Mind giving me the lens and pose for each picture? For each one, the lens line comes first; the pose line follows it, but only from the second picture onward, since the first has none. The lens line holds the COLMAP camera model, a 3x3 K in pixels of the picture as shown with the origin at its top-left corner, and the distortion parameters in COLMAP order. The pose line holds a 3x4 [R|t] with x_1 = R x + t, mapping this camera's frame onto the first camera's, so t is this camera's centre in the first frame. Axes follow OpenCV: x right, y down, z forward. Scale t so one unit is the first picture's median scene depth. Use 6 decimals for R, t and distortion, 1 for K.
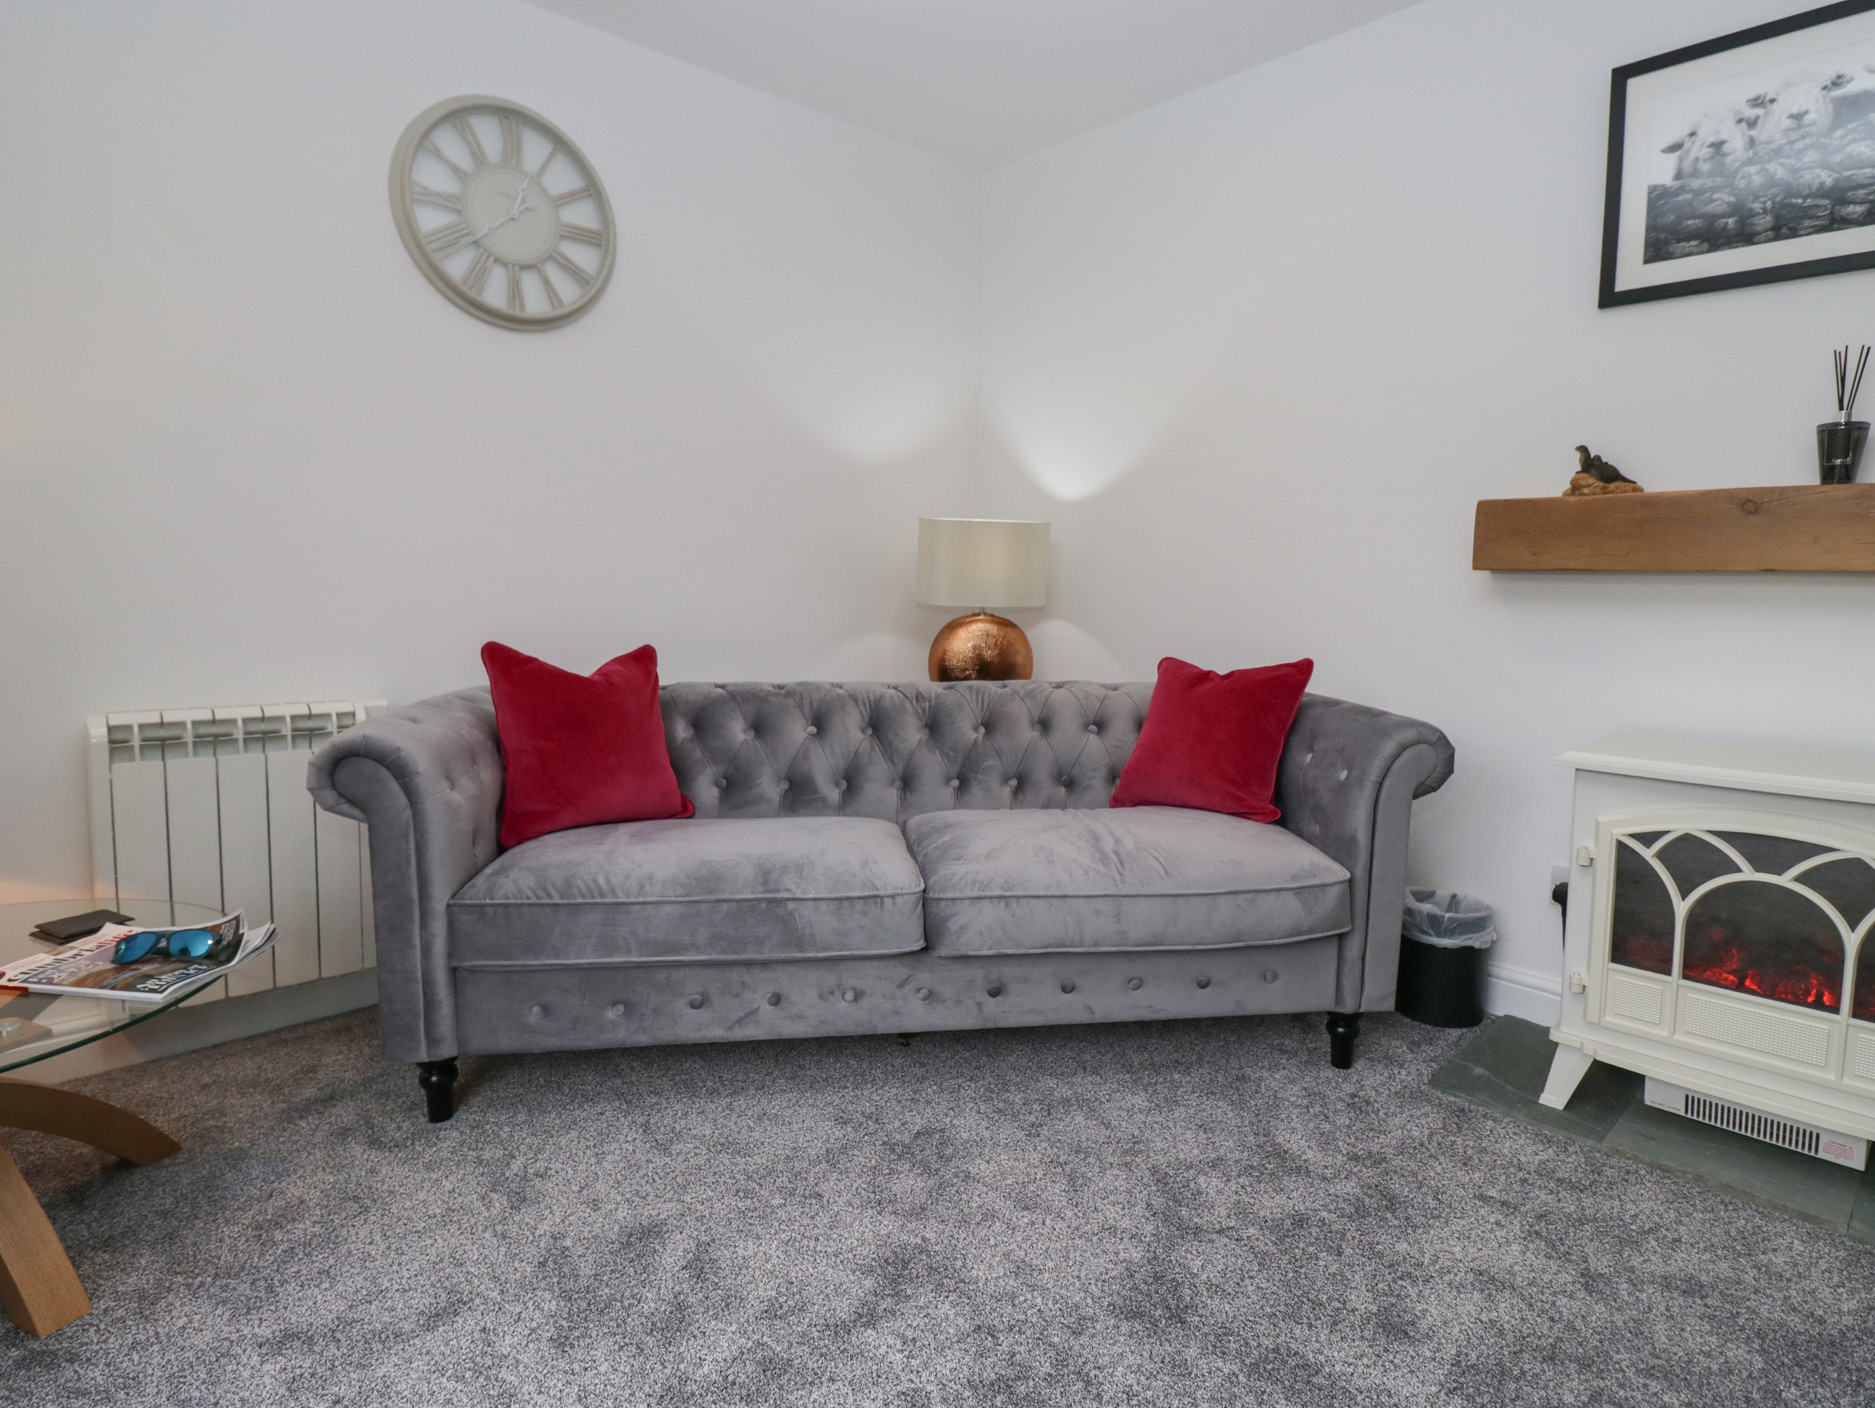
lens RADIAL K [[1033.0, 0, 975.8], [0, 1033.0, 701.0], [0, 0, 1]] dist [-0.003002, -0.010472]
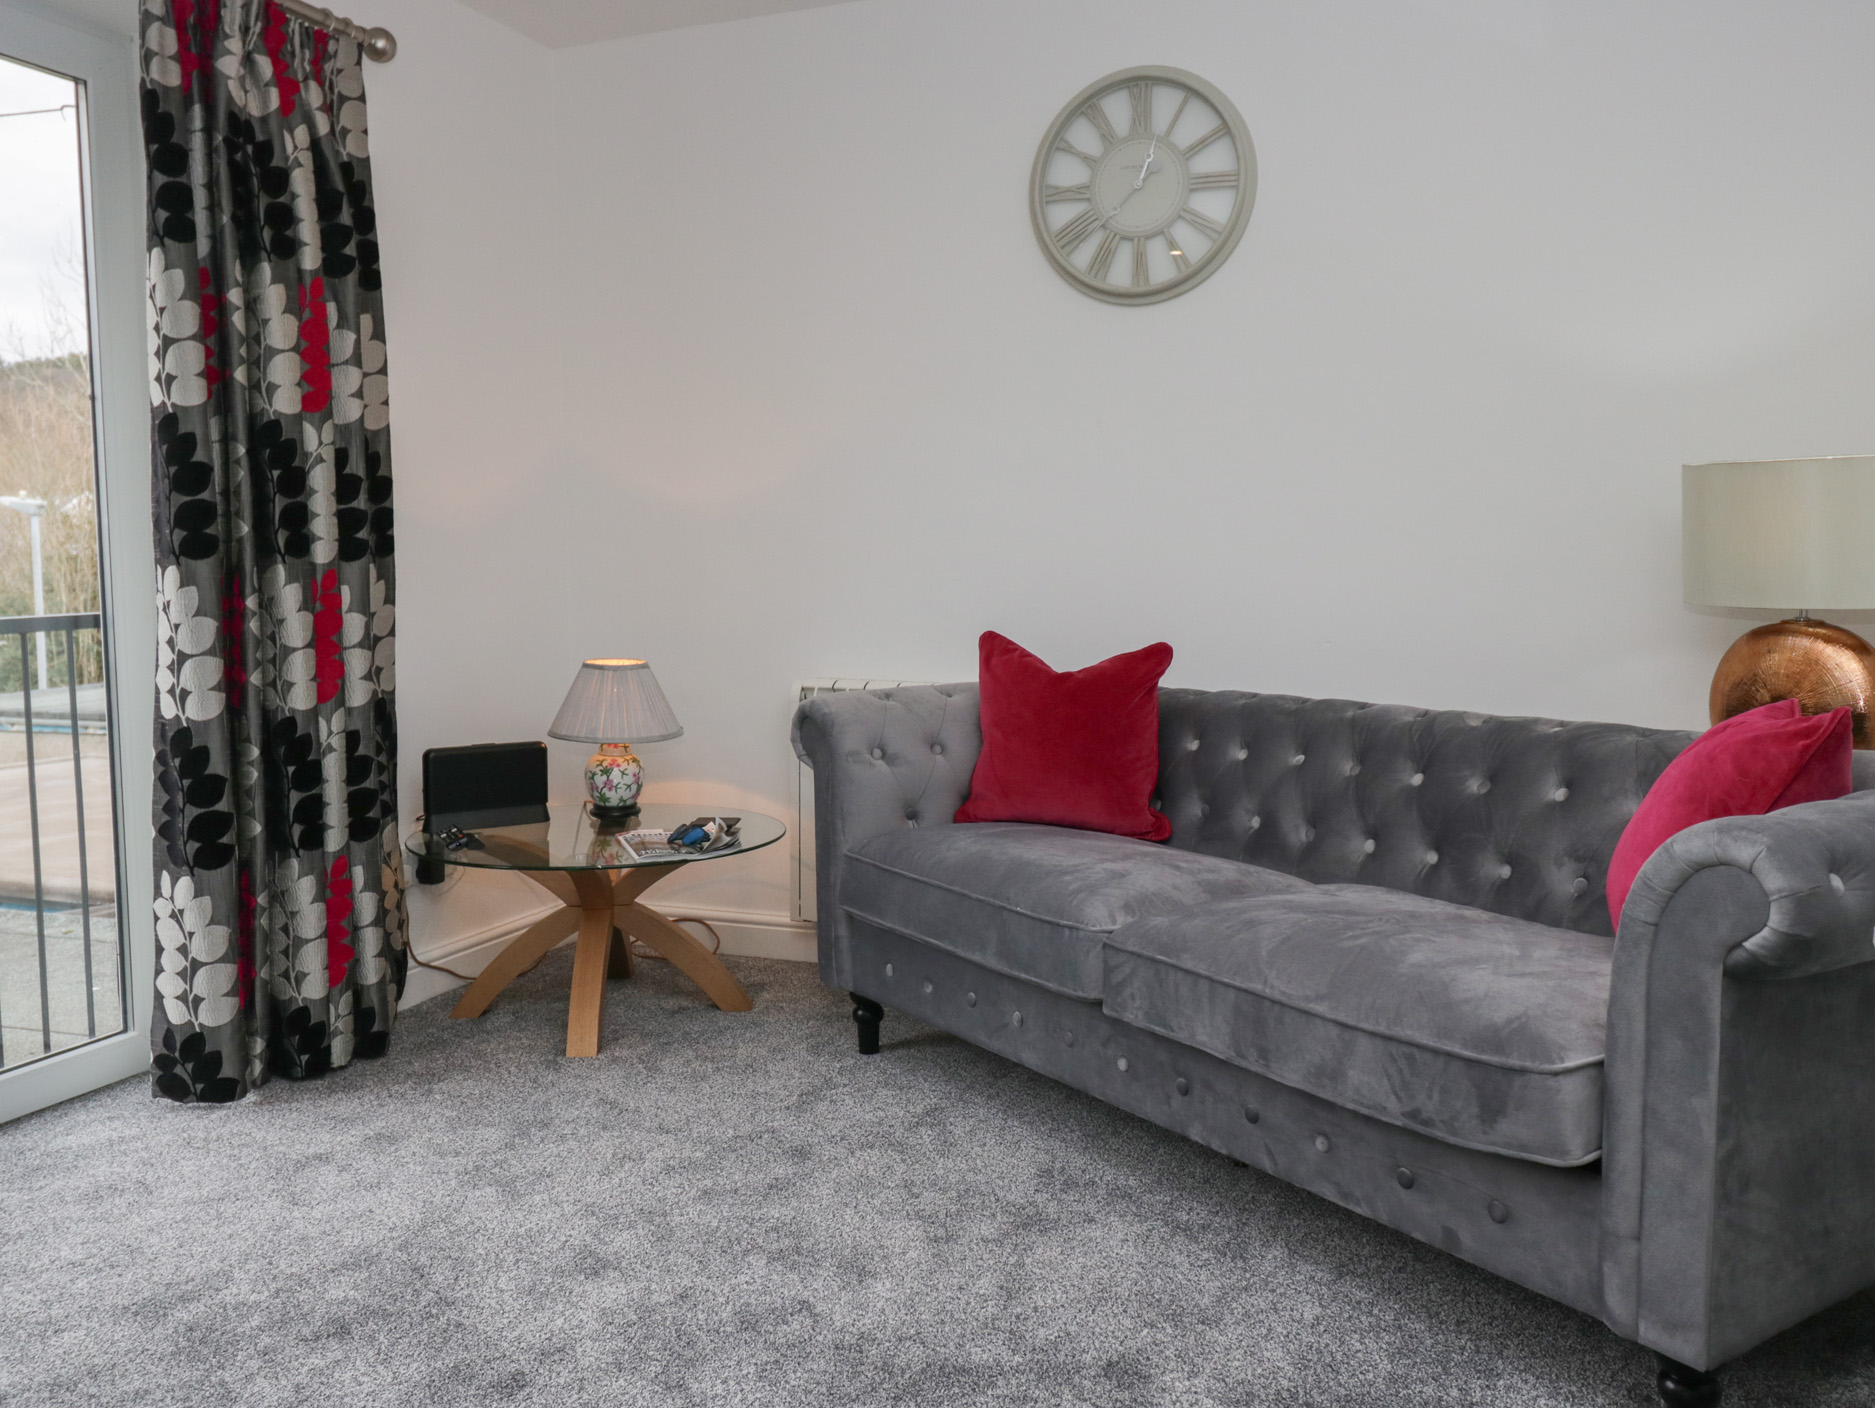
lens RADIAL K [[1714.3, 0, 929.7], [0, 1714.3, 711.8], [0, 0, 1]] dist [0.003227, -0.000709]
pose [[0.394721, 0.078295, -0.915459, 0.972984], [-0.089722, 0.994885, 0.046402, -0.048376], [0.914410, 0.063821, 0.399727, 0.231658]]
